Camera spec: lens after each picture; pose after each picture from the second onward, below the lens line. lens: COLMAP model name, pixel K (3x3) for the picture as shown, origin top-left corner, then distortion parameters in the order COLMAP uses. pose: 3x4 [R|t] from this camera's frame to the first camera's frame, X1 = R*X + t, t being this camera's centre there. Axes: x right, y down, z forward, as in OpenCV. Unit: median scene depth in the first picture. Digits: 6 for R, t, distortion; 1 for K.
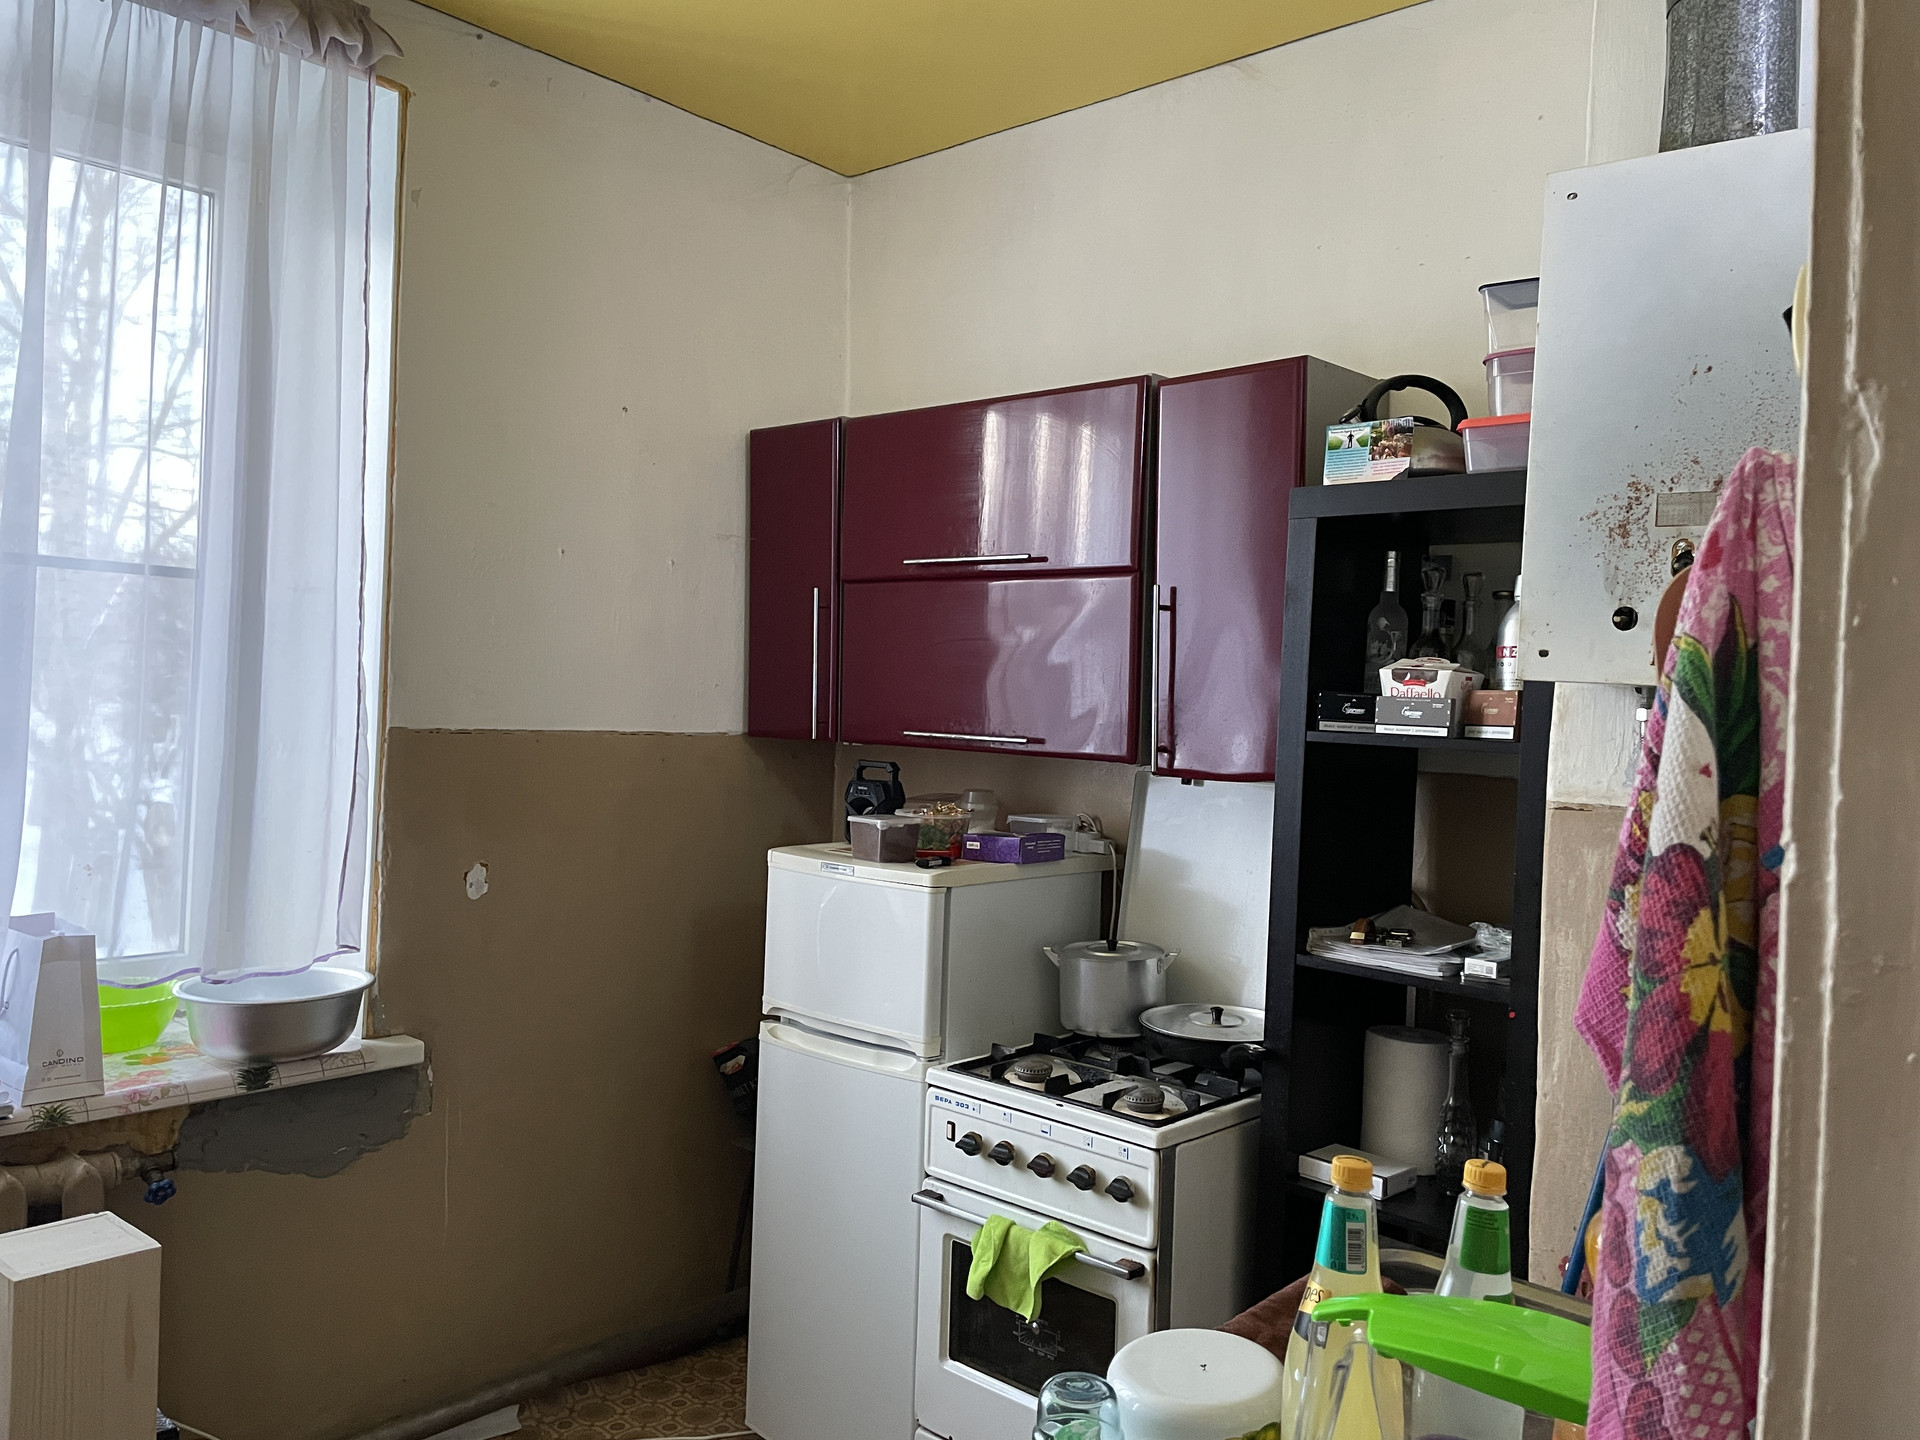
lens RADIAL K [[1454.2, 0, 961.4], [0, 1454.2, 719.6], [0, 0, 1]] dist [0.059677, -0.048764]
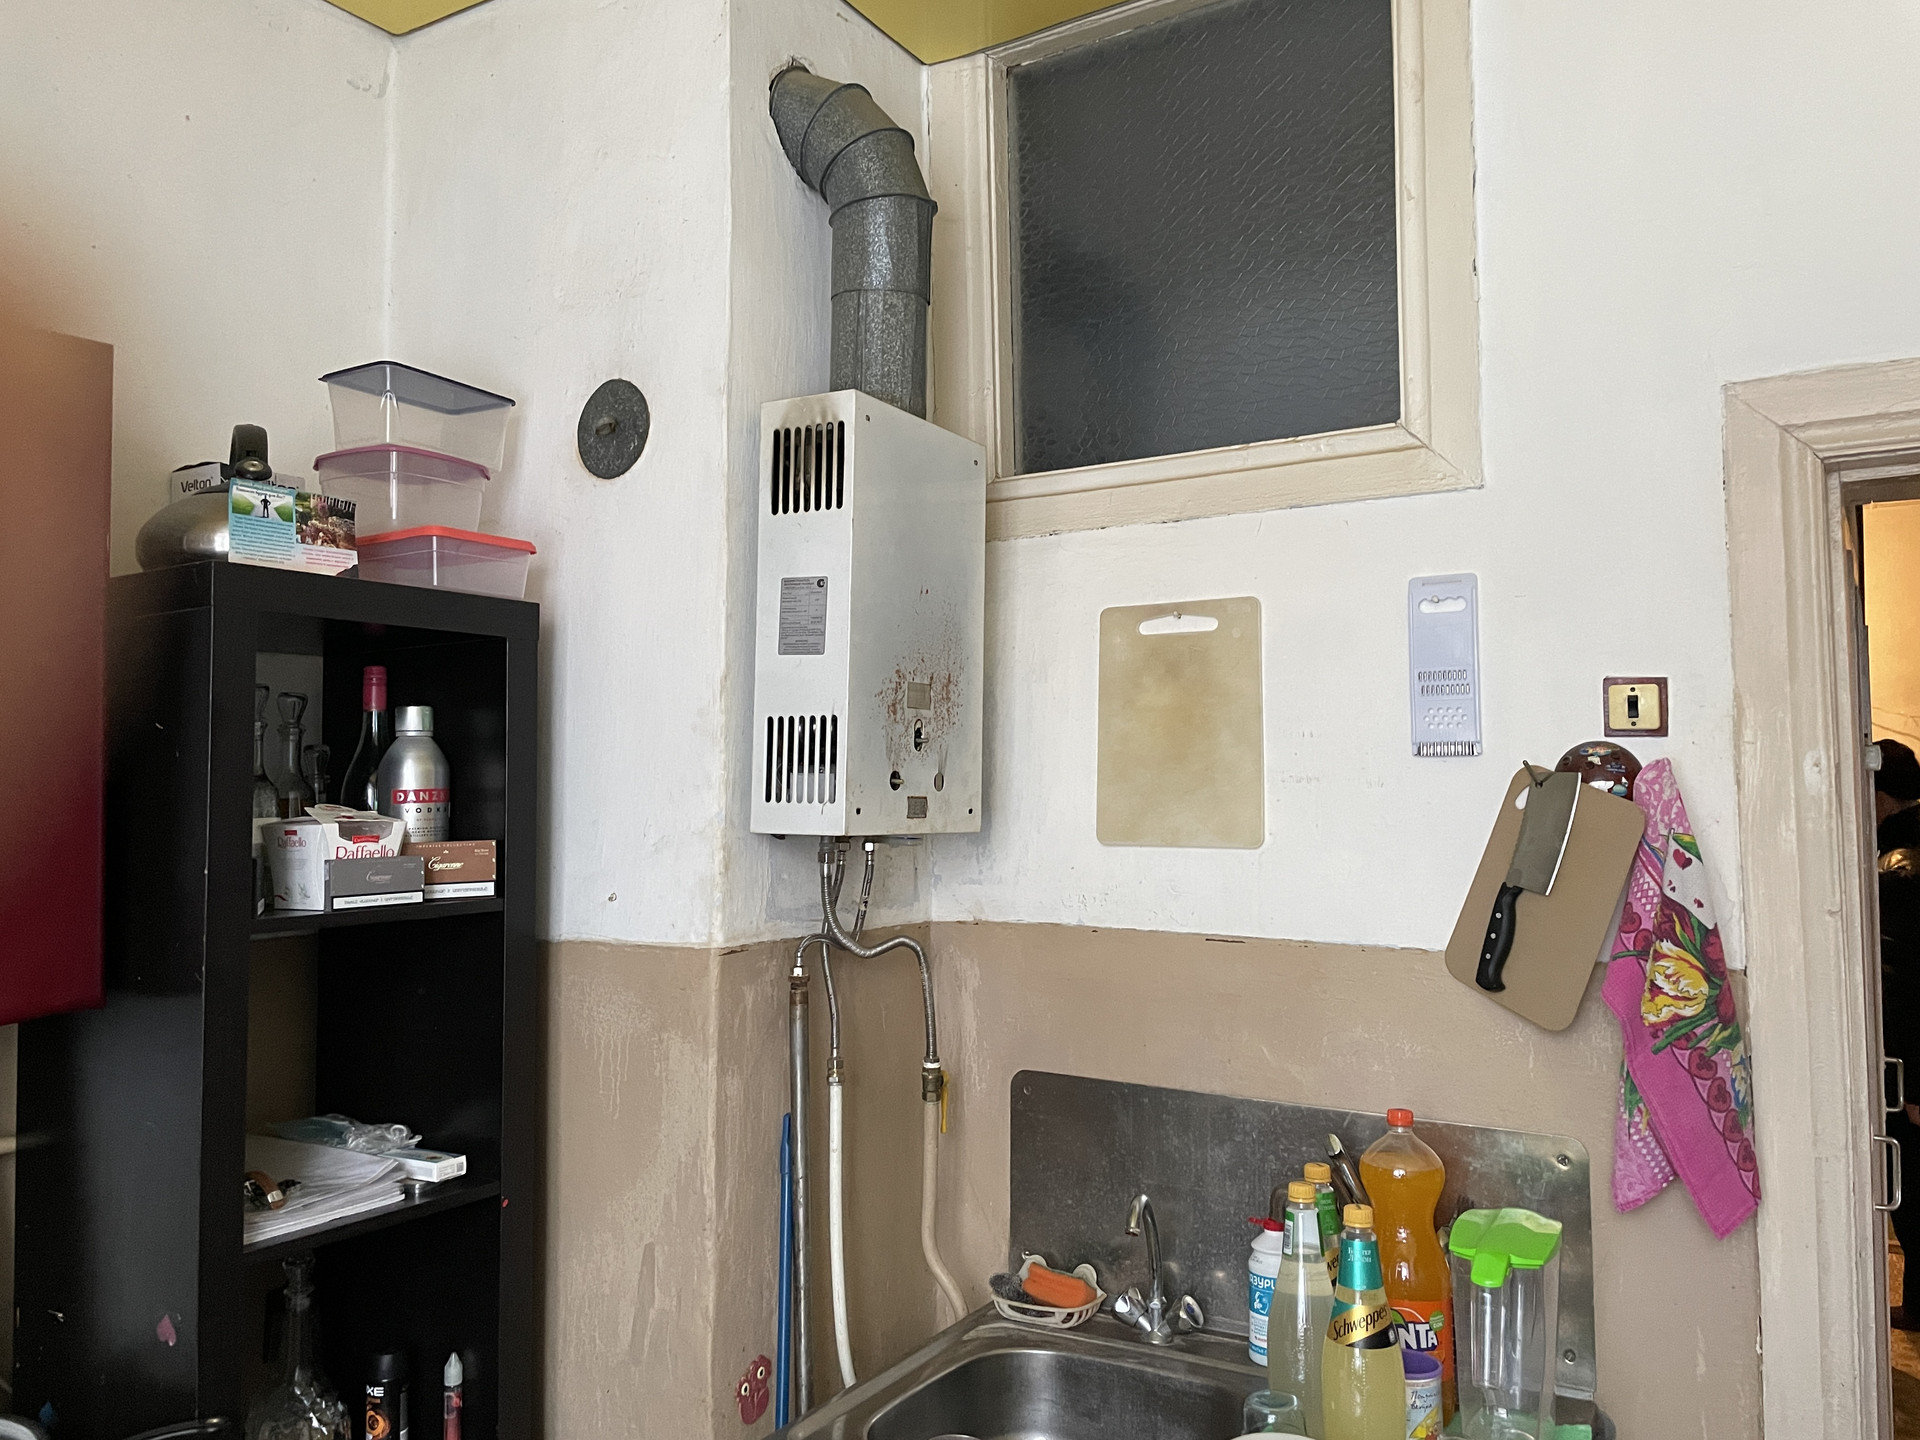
lens RADIAL K [[1454.2, 0, 961.4], [0, 1454.2, 717.0], [0, 0, 1]] dist [0.059677, -0.048764]
pose [[-0.197113, 0.010399, 0.980326, -0.540220], [0.017745, 0.999818, -0.007038, -0.081467], [-0.980220, 0.016009, -0.197262, 0.859363]]
